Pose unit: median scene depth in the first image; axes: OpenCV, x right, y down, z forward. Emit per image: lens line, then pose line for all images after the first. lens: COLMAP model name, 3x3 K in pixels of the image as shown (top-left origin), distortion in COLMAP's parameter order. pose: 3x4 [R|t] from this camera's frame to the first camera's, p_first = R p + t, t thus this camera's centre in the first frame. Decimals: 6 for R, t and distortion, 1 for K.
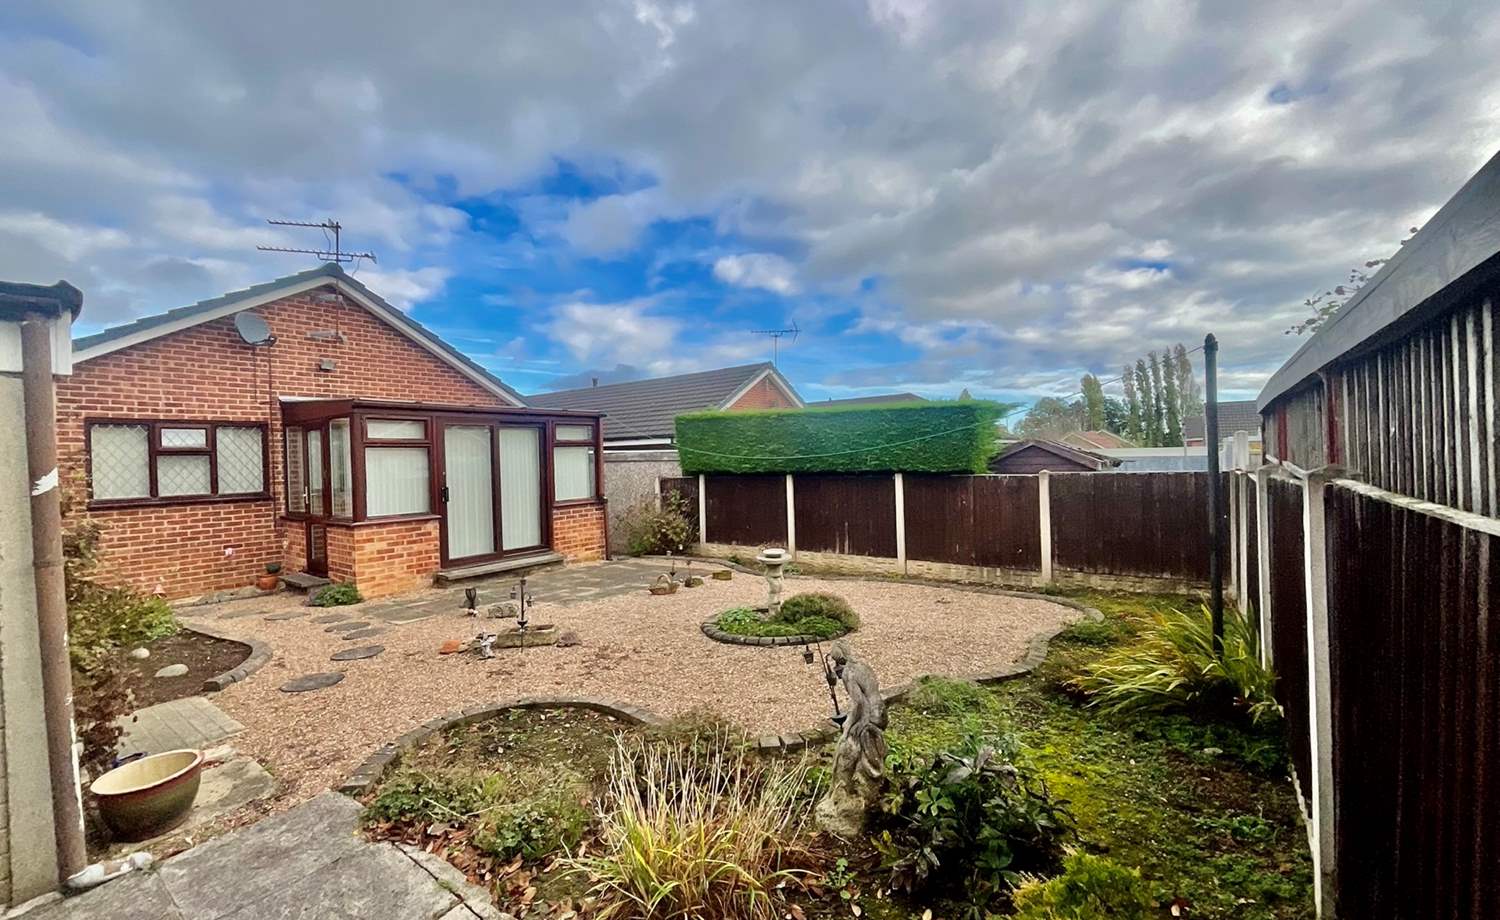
lens RADIAL K [[609.6, 0, 752.2], [0, 609.6, 459.9], [0, 0, 1]] dist [0.000558, 0.000565]
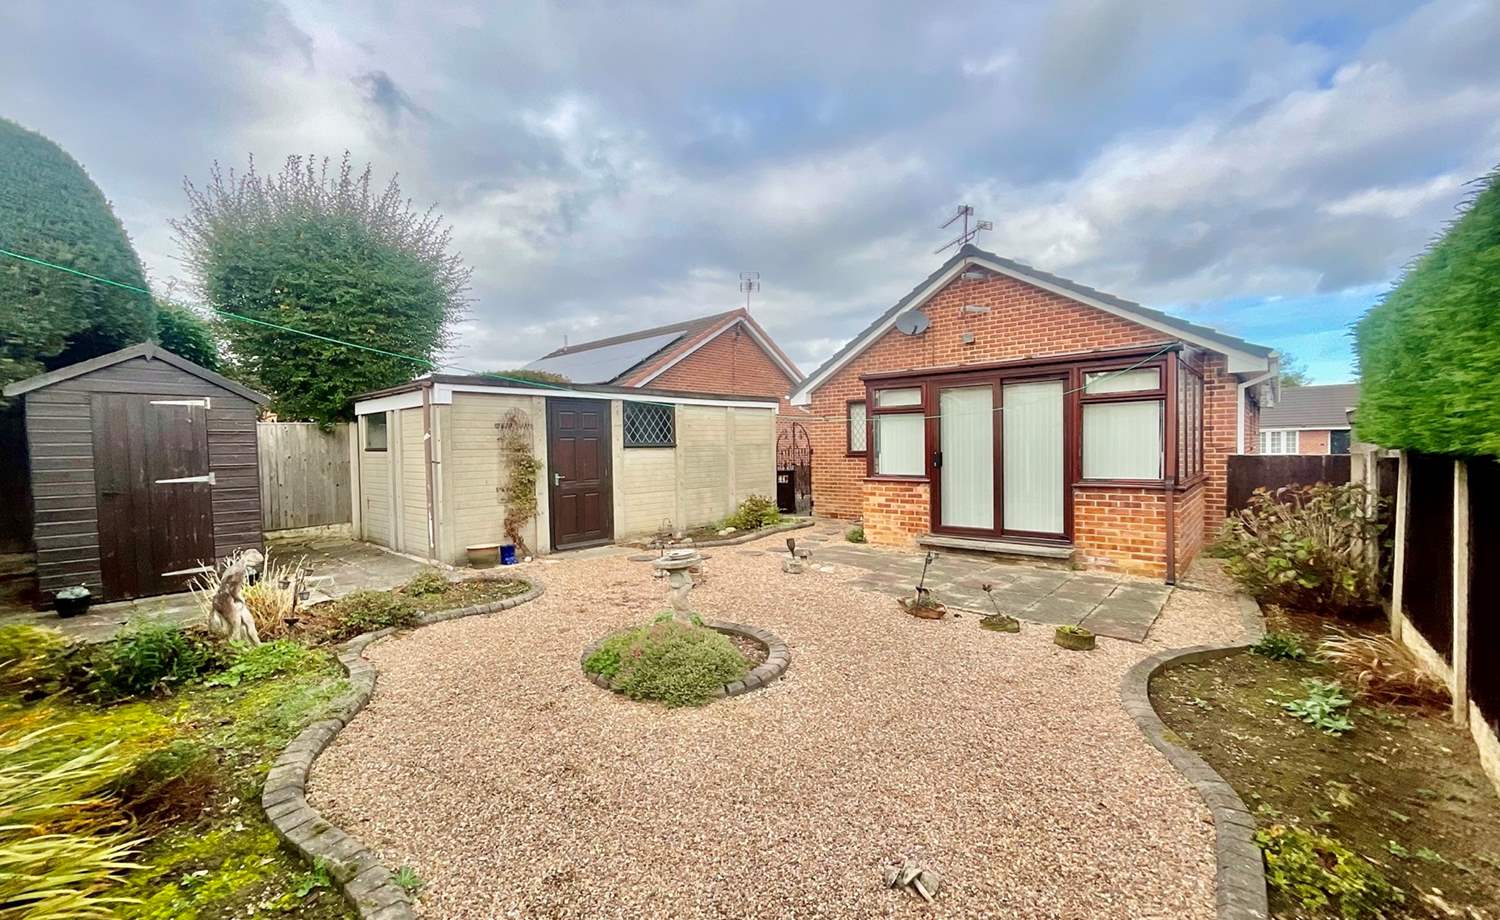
lens RADIAL K [[609.6, 0, 752.2], [0, 609.6, 459.9], [0, 0, 1]] dist [0.000558, 0.000565]
pose [[-0.095656, 0.049762, -0.994170, 0.518127], [0.013971, 0.998718, 0.048646, 0.005657], [0.995316, -0.009236, -0.096229, 0.814788]]
